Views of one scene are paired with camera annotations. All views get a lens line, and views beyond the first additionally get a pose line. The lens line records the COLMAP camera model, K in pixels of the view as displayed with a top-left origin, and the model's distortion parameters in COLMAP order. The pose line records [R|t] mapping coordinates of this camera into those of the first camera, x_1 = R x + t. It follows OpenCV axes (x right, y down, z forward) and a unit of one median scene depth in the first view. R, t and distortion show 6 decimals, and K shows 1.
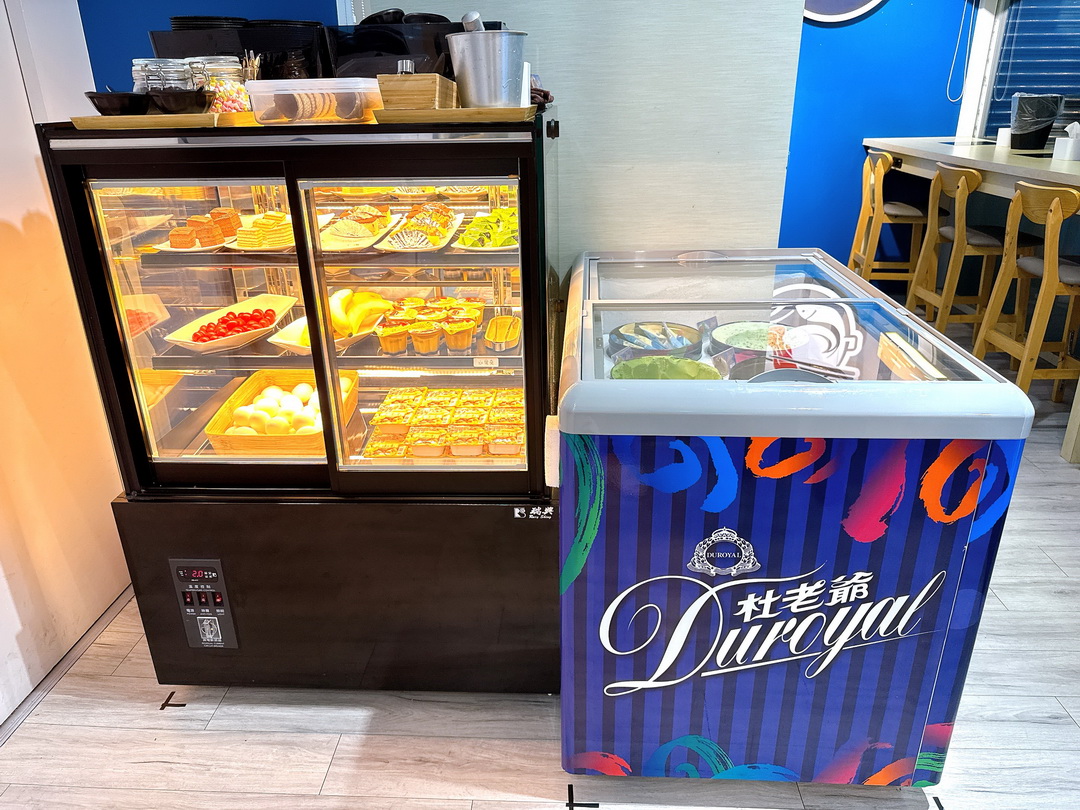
lens RADIAL K [[763.9, 0, 548.1], [0, 763.9, 408.6], [0, 0, 1]] dist [0.022958, -0.023754]
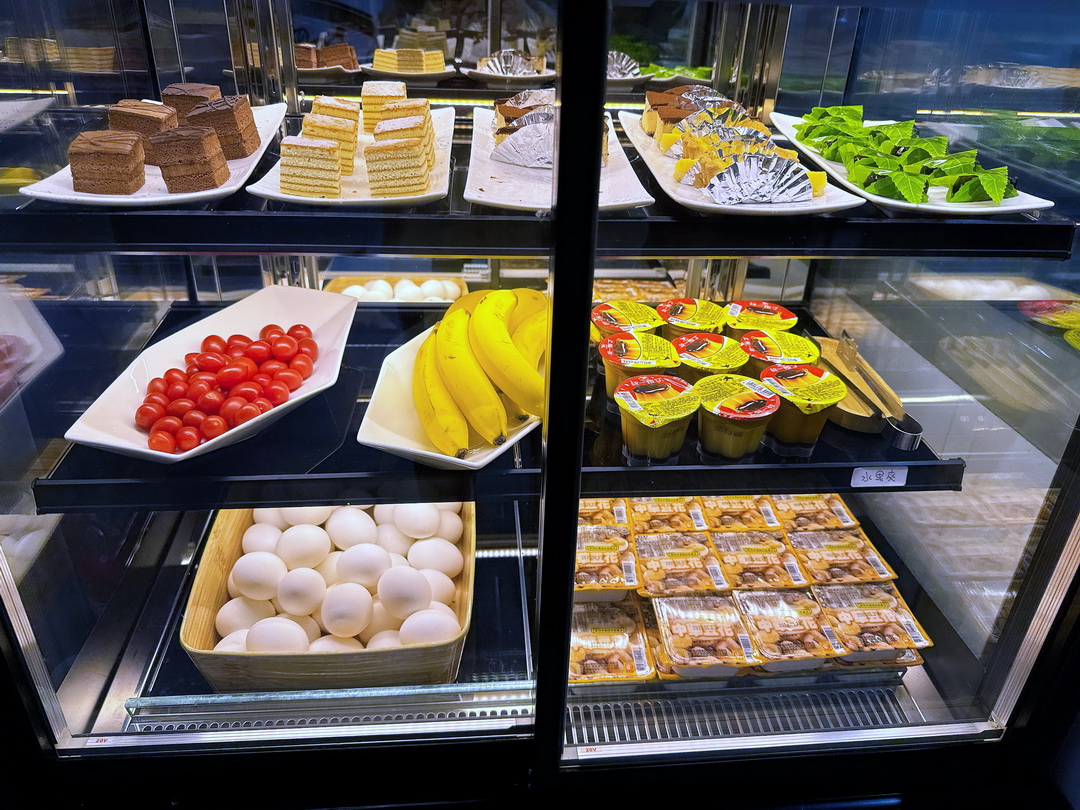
lens RADIAL K [[763.9, 0, 535.0], [0, 763.9, 395.3], [0, 0, 1]] dist [0.022958, -0.023754]
pose [[0.991435, -0.016929, 0.129499, -0.307055], [0.006610, 0.996797, 0.079702, -0.133081], [-0.130433, -0.078163, 0.988371, 0.578851]]
